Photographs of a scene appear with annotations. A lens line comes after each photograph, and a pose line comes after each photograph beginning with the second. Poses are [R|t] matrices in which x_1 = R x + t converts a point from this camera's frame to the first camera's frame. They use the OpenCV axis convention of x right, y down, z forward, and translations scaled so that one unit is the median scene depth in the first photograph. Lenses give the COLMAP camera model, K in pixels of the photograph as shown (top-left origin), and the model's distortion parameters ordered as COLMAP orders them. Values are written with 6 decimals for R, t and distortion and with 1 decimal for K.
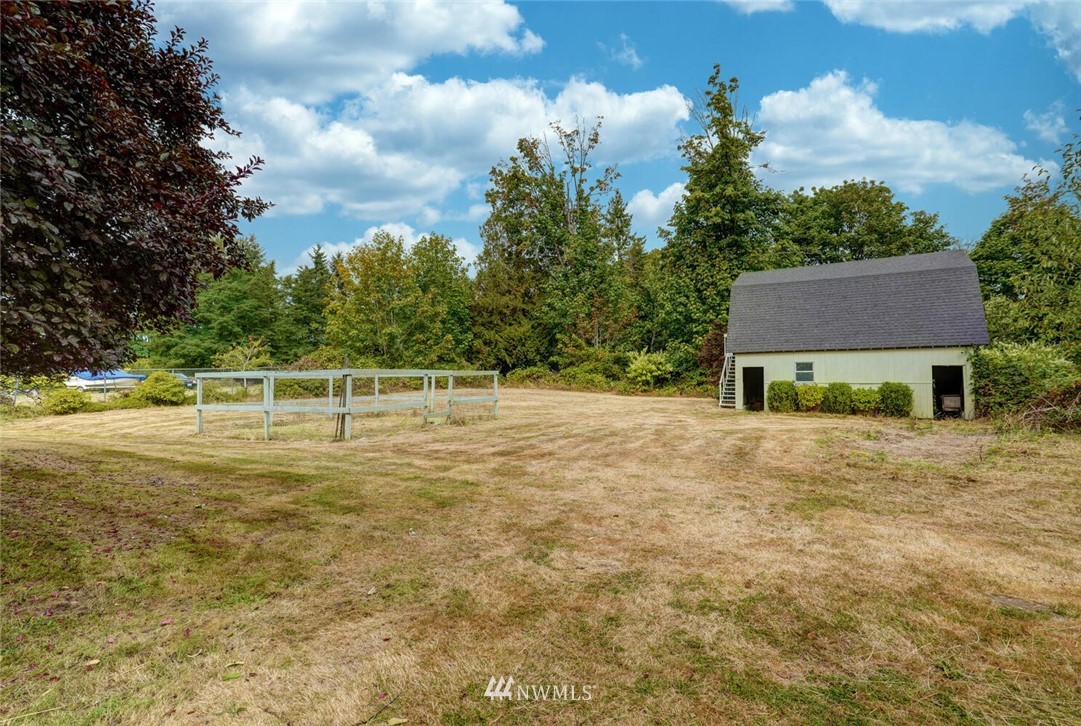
lens RADIAL K [[522.6, 0, 540.5], [0, 522.6, 363.0], [0, 0, 1]] dist [-0.035898, 0.000098]
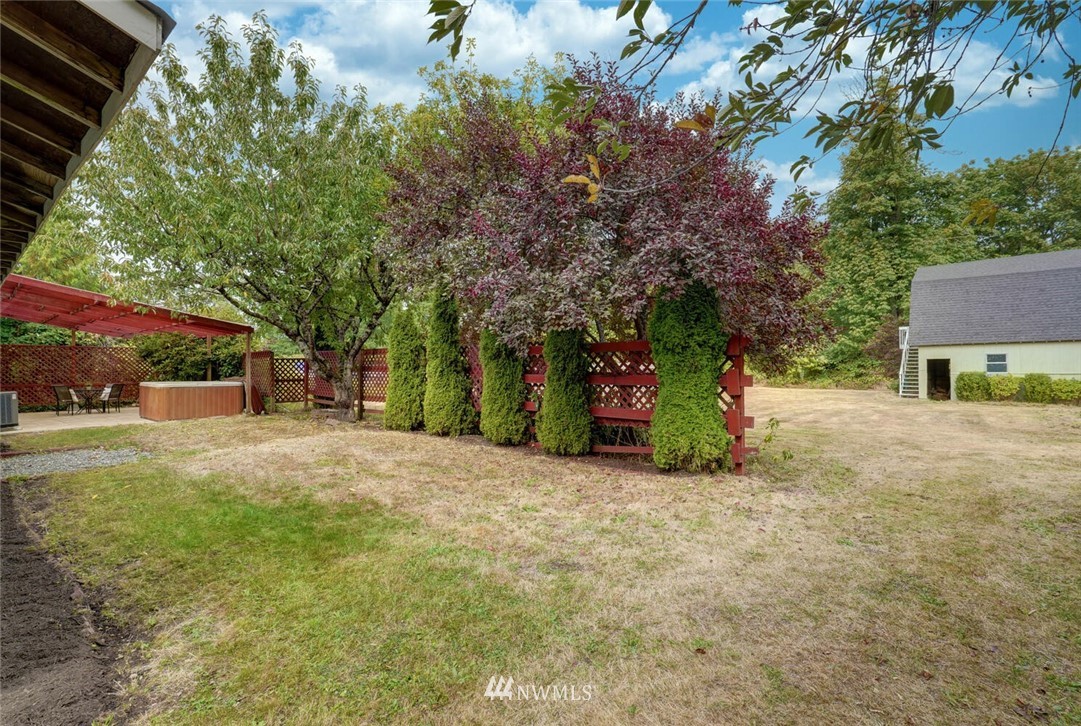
lens RADIAL K [[511.5, 0, 542.7], [0, 511.5, 367.5], [0, 0, 1]] dist [-0.014658, -0.000068]
pose [[0.974644, -0.003435, -0.223737, -0.123955], [0.008296, 0.999749, 0.020790, -0.002438], [0.223609, -0.022118, 0.974428, -0.160962]]
